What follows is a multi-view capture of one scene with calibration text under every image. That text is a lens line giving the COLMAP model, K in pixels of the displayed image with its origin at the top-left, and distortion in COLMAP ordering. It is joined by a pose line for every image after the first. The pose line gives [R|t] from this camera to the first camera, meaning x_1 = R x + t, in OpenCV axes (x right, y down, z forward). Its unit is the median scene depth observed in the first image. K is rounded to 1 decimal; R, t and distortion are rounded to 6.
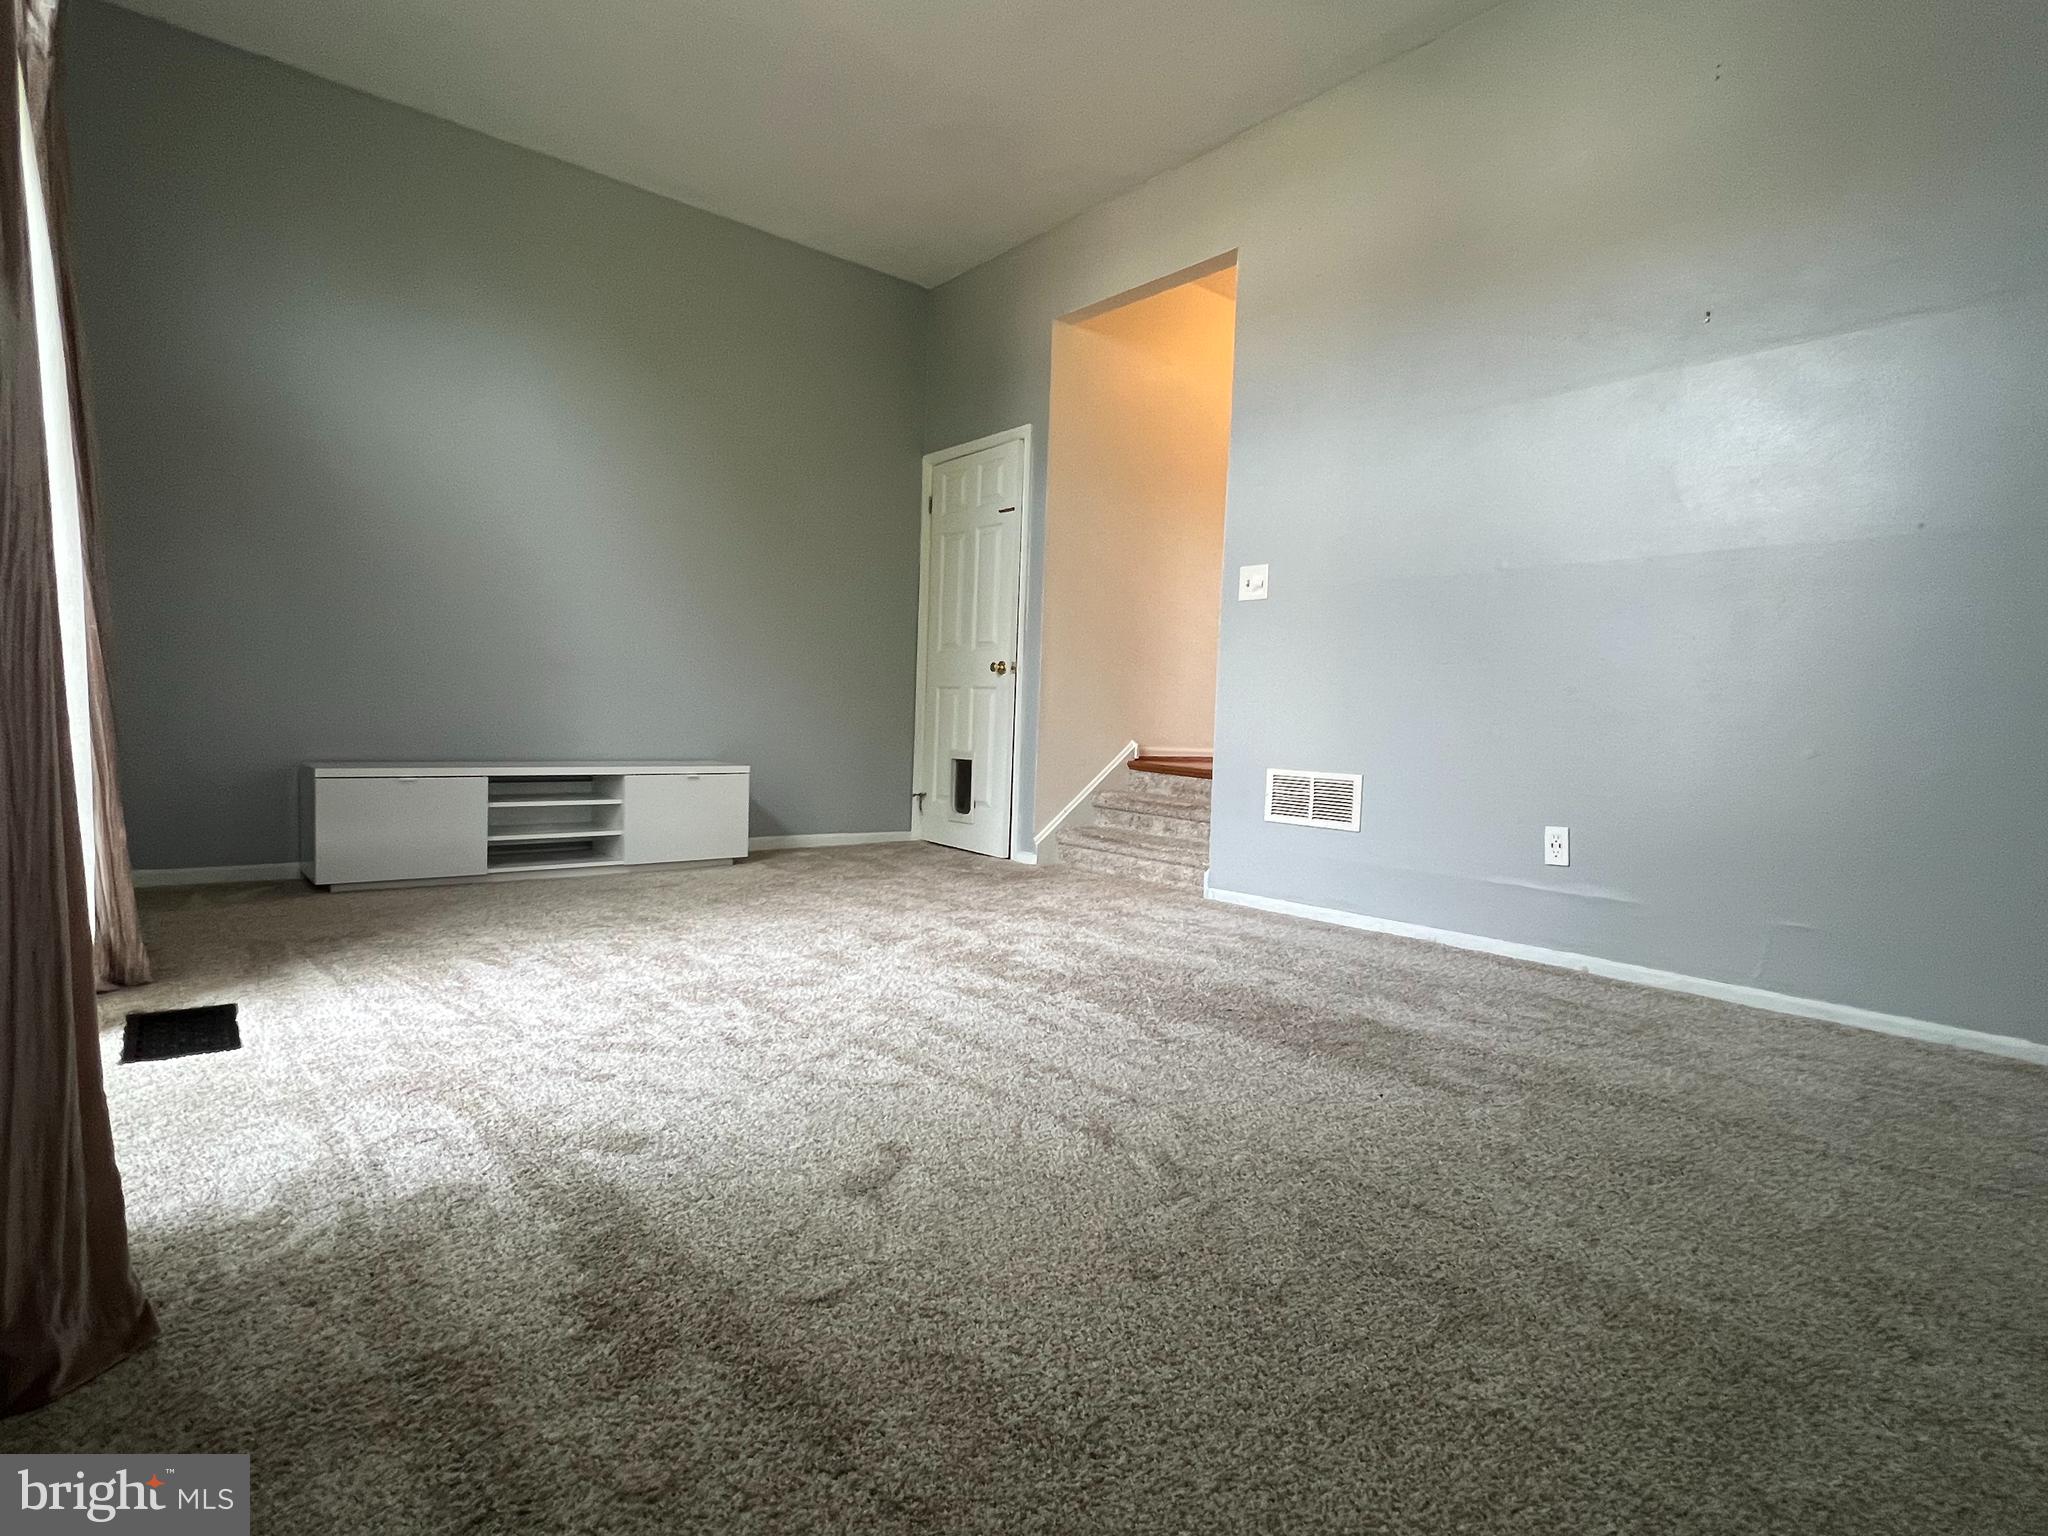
lens RADIAL K [[1061.6, 0, 1024.0], [0, 1061.6, 768.0], [0, 0, 1]] dist [-0.000420, 0.000149]
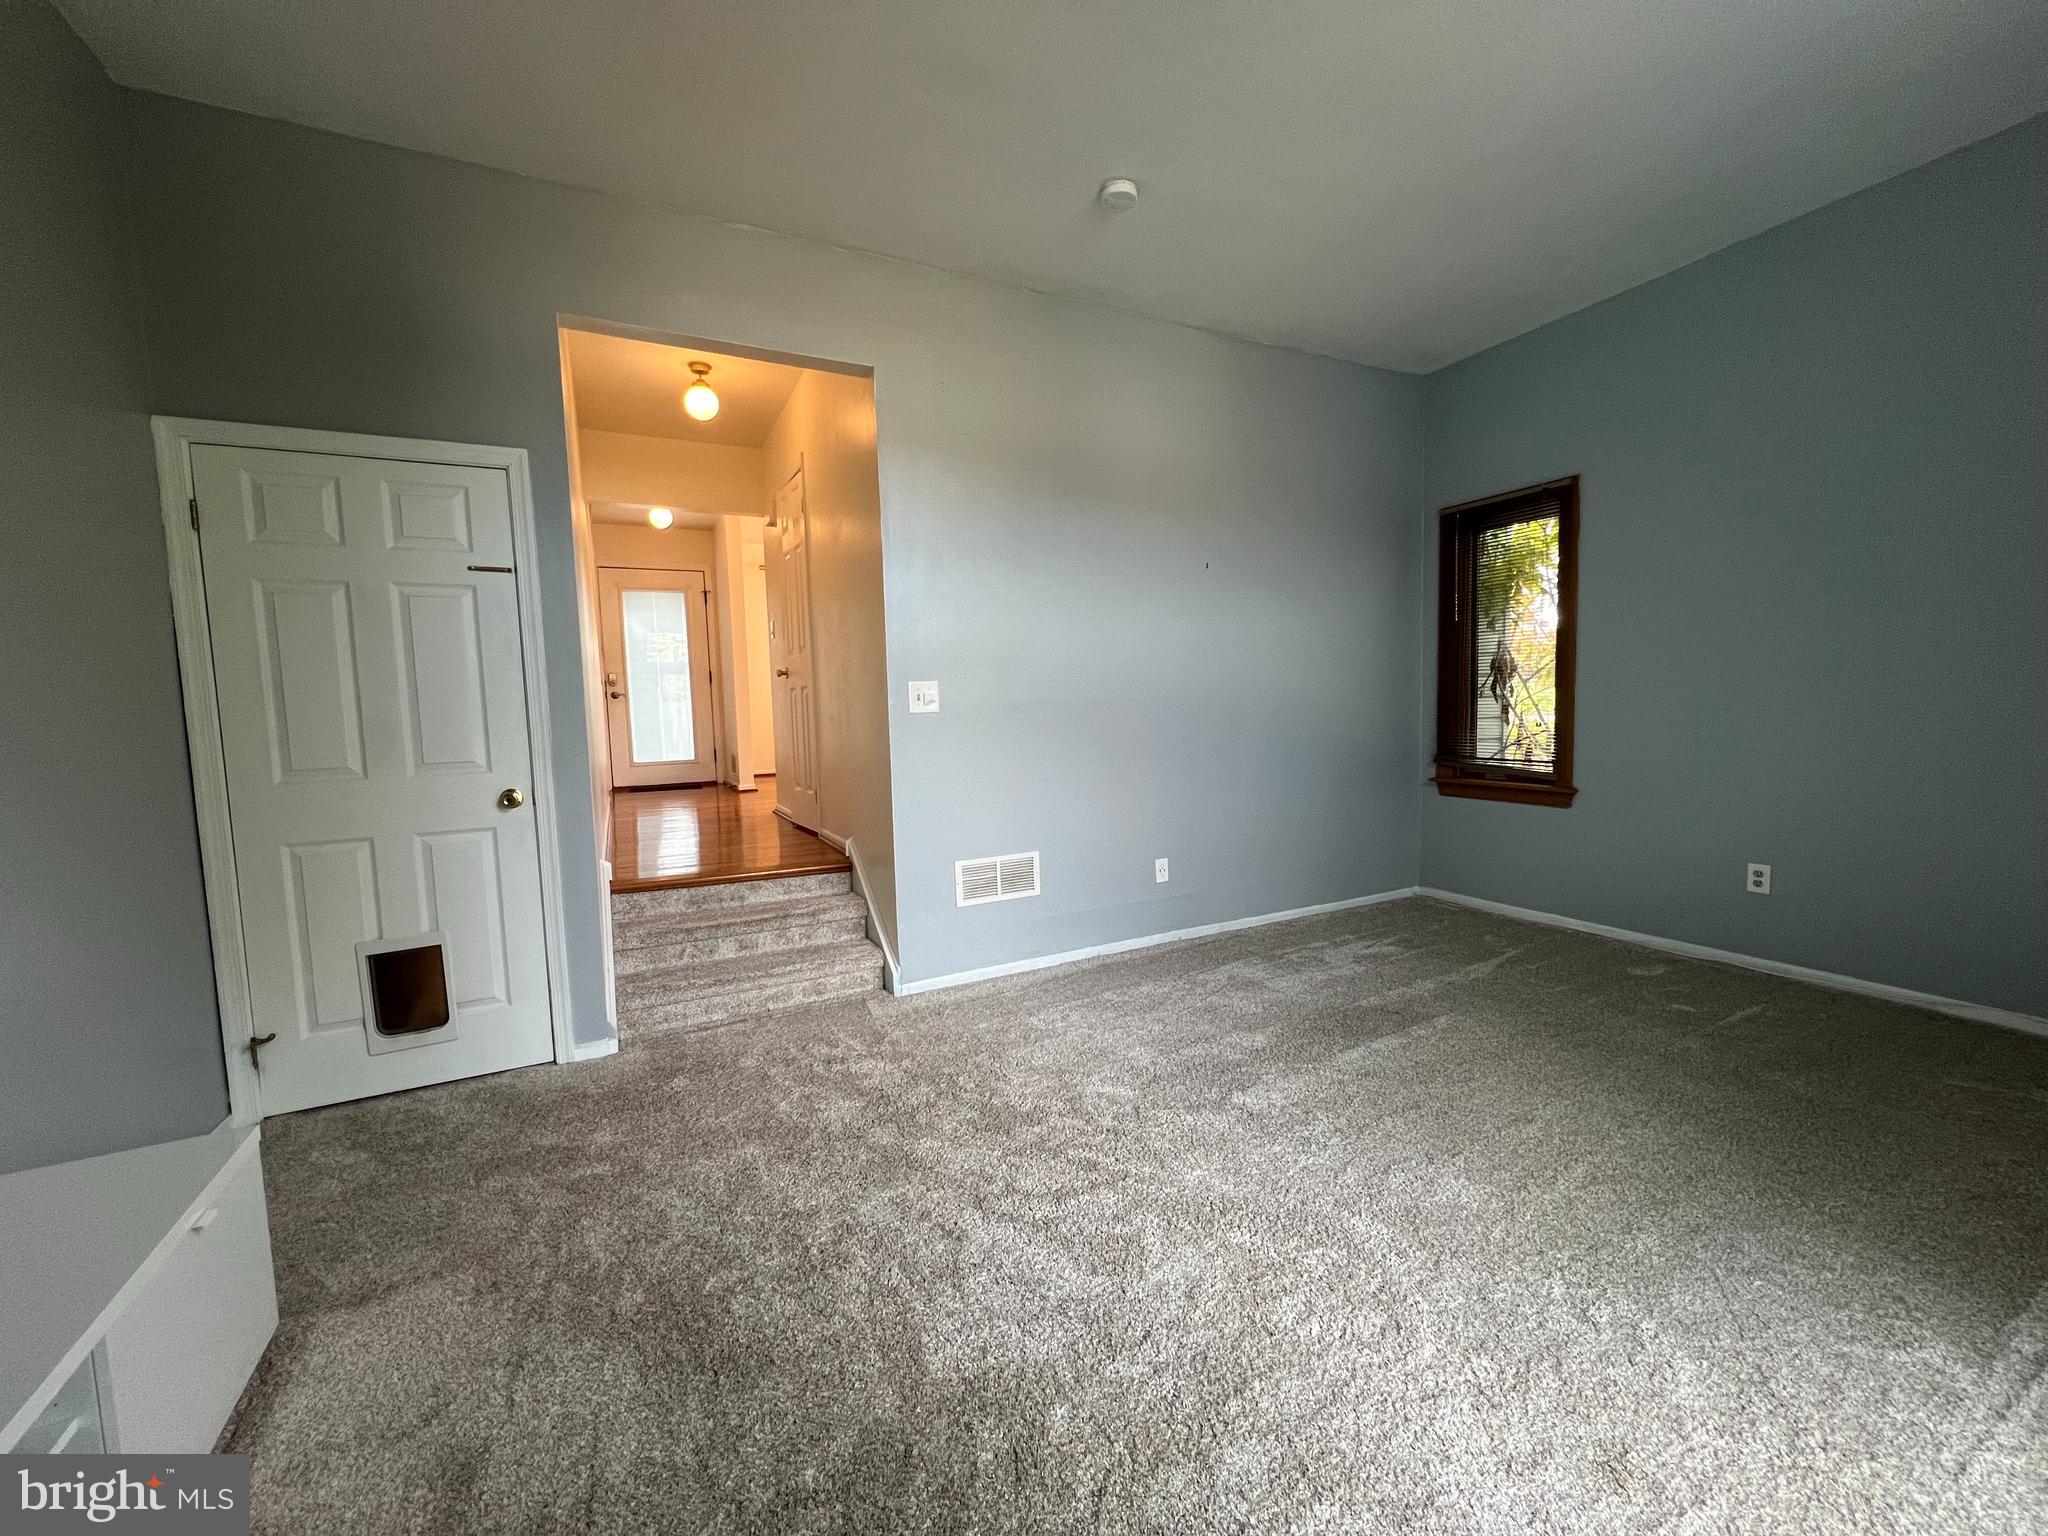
lens RADIAL K [[804.6, 0, 1032.4], [0, 804.6, 770.4], [0, 0, 1]] dist [0.014231, 0.000023]
pose [[0.240133, -0.121502, 0.963106, -0.461824], [0.089010, 0.990712, 0.102792, -0.144309], [-0.966650, 0.061043, 0.248718, 0.572394]]
